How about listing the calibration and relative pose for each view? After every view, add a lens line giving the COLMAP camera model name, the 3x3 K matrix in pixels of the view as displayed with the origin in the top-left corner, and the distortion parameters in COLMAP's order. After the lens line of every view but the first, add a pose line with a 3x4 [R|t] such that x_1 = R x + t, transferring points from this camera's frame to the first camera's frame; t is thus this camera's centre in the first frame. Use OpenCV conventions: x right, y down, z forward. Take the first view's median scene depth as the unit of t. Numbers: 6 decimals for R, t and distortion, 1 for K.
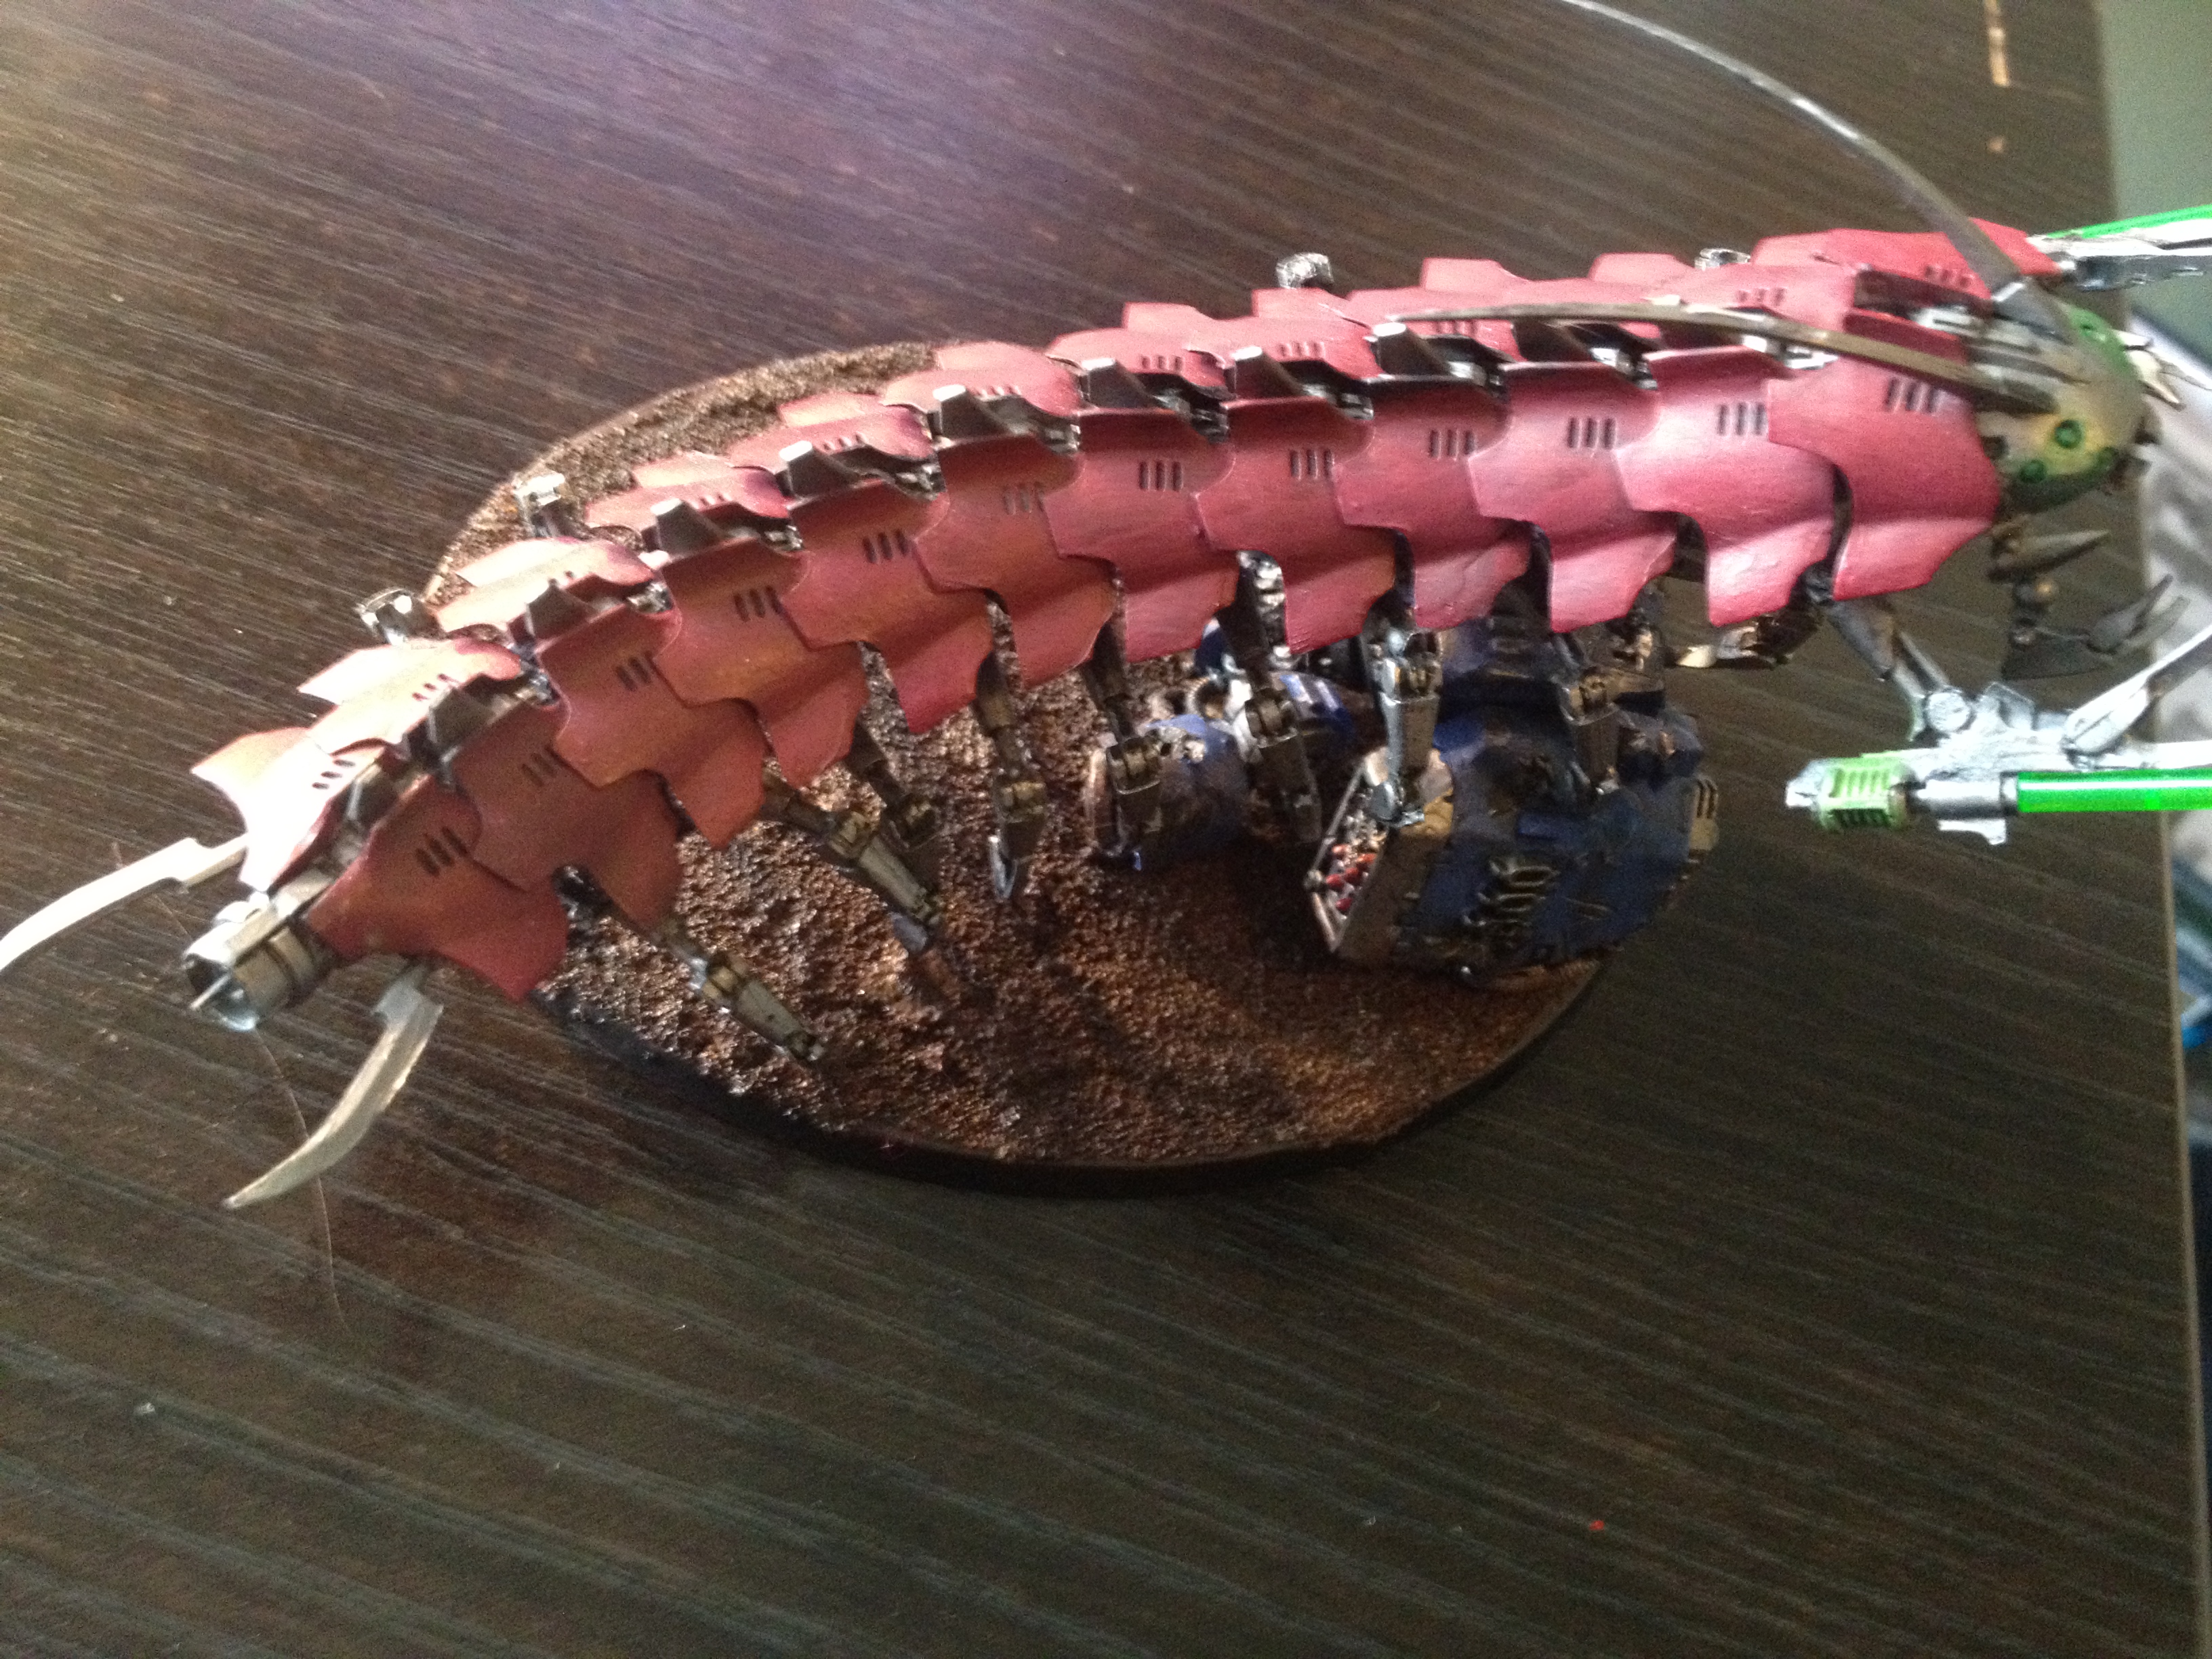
lens RADIAL K [[2260.8, 0, 1104.2], [0, 2260.8, 831.5], [0, 0, 1]] dist [-0.006940, 0.000000]
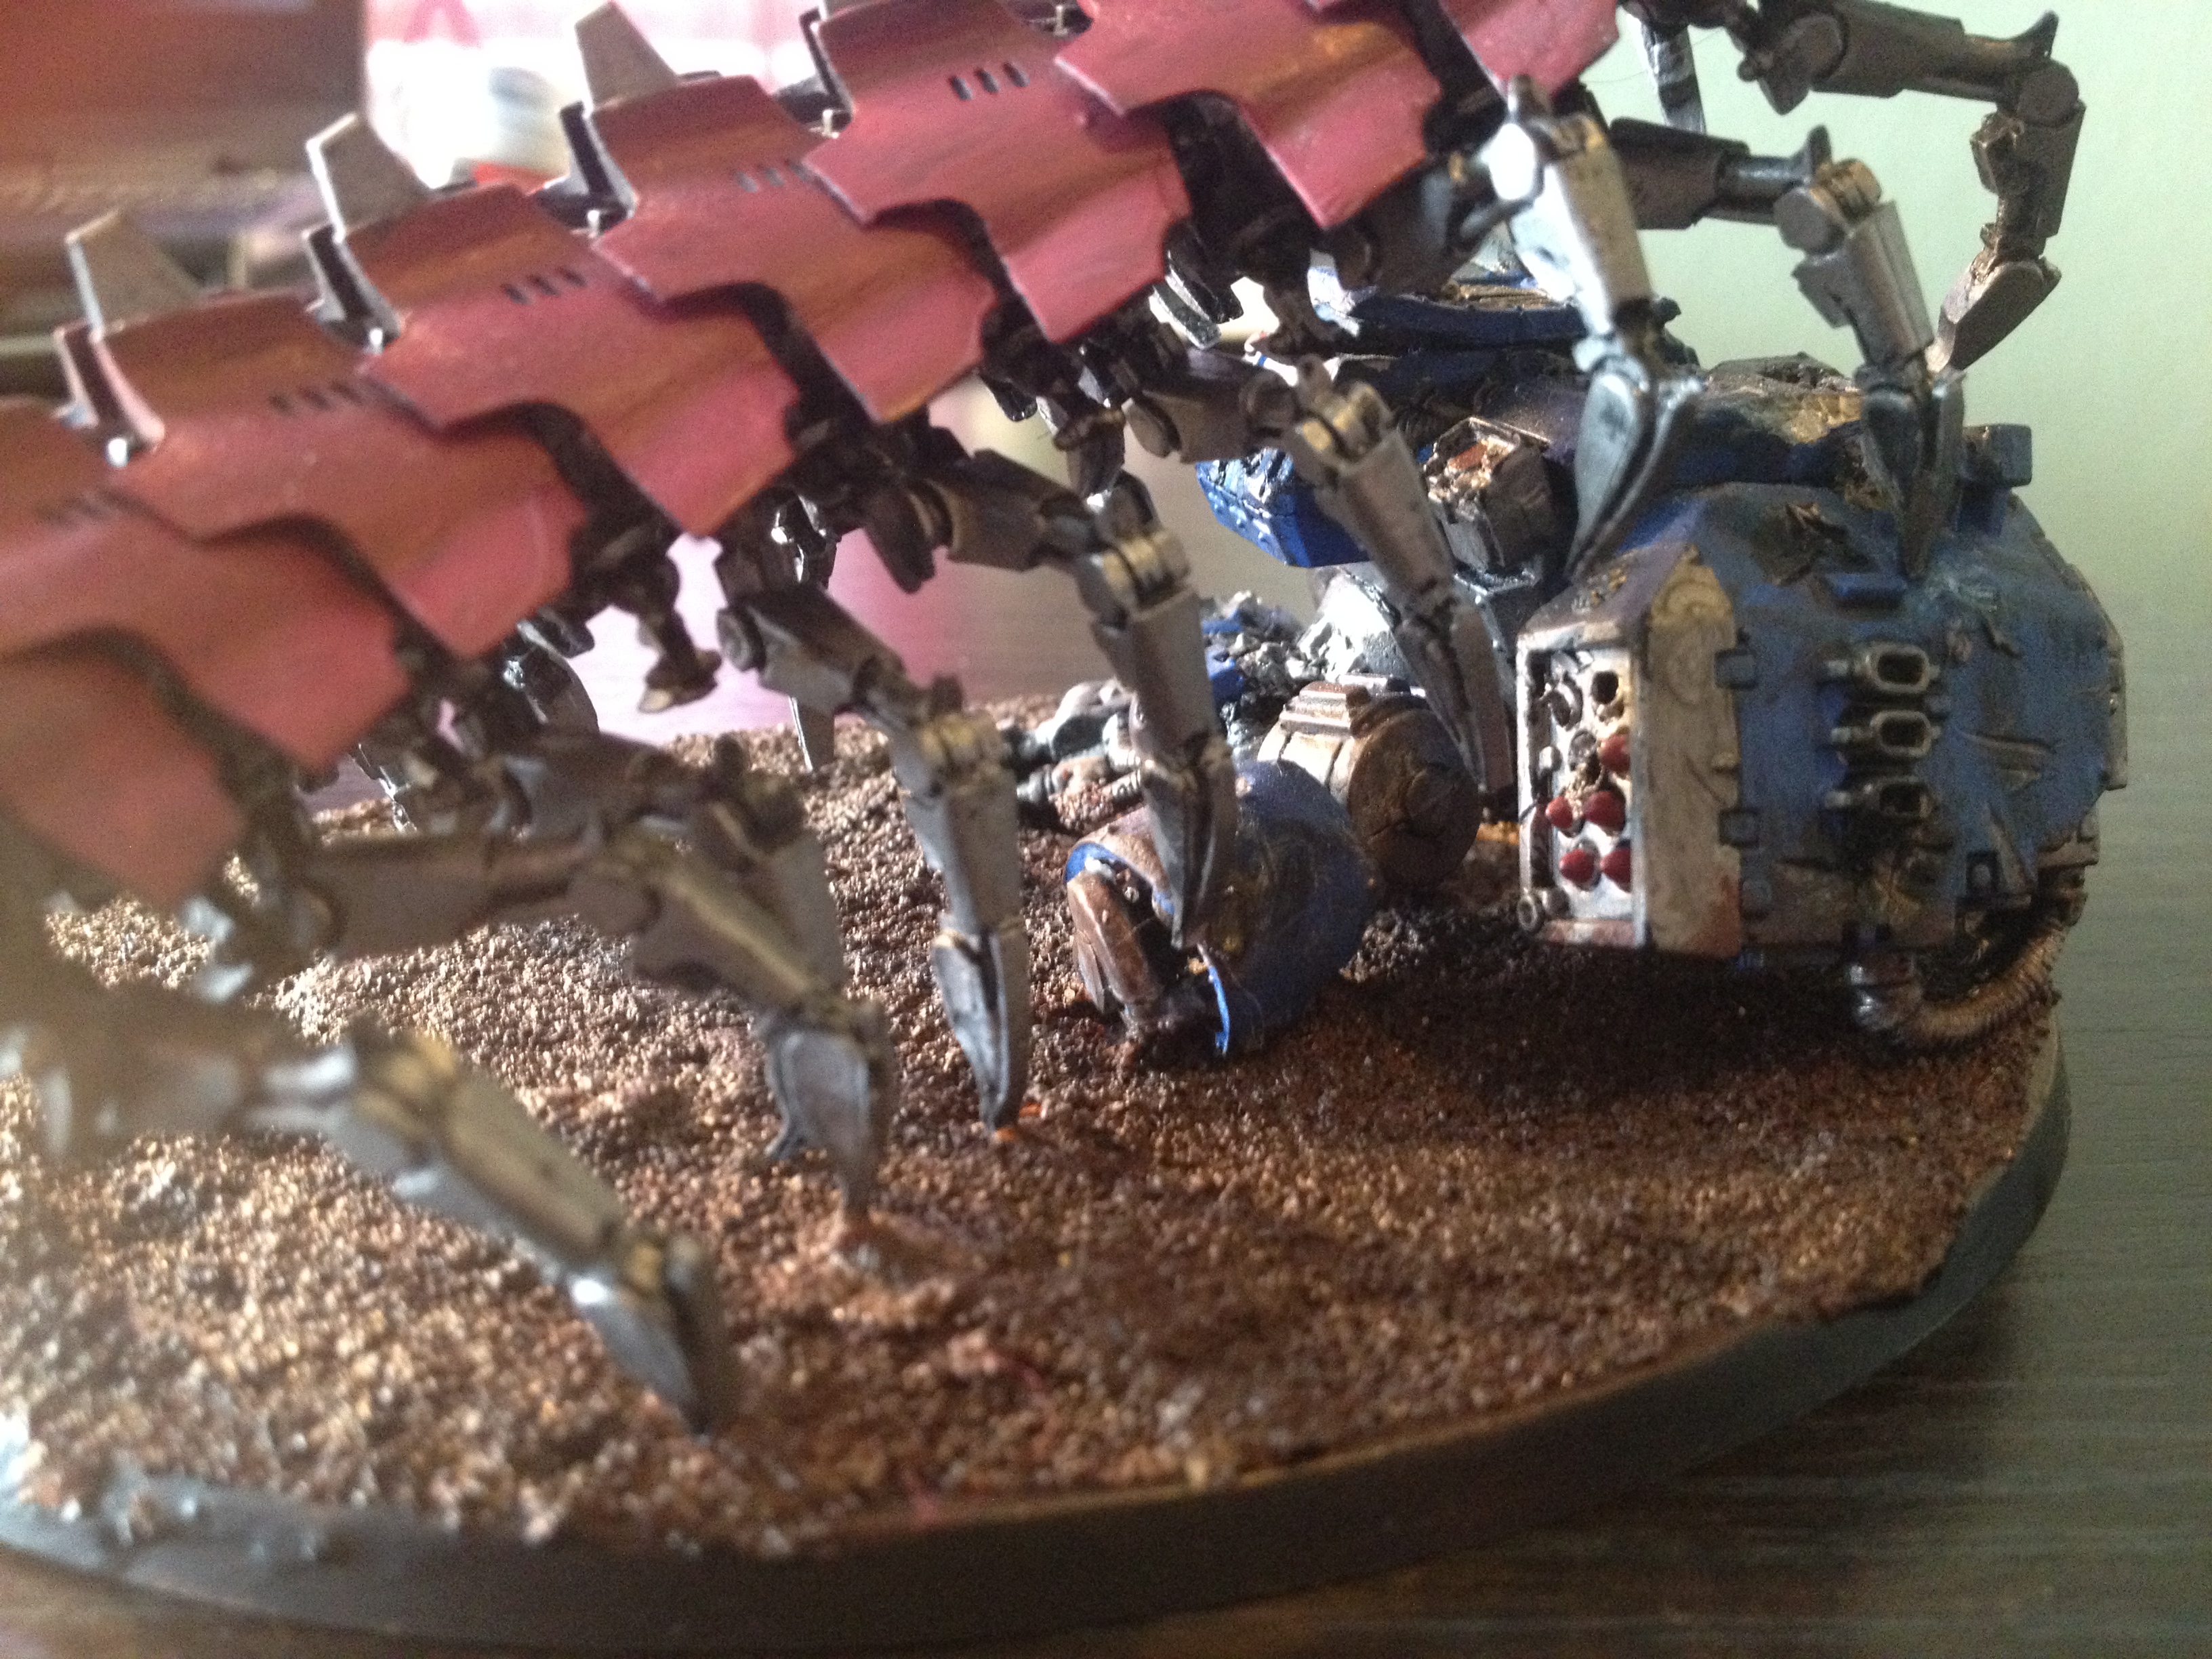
lens RADIAL K [[2260.8, 0, 1107.9], [0, 2260.8, 827.0], [0, 0, 1]] dist [-0.006940, 0.000000]
pose [[0.929332, -0.310424, 0.199948, -0.106299], [0.368351, 0.741736, -0.560487, 0.279528], [0.025680, 0.594529, 0.803664, 0.583168]]
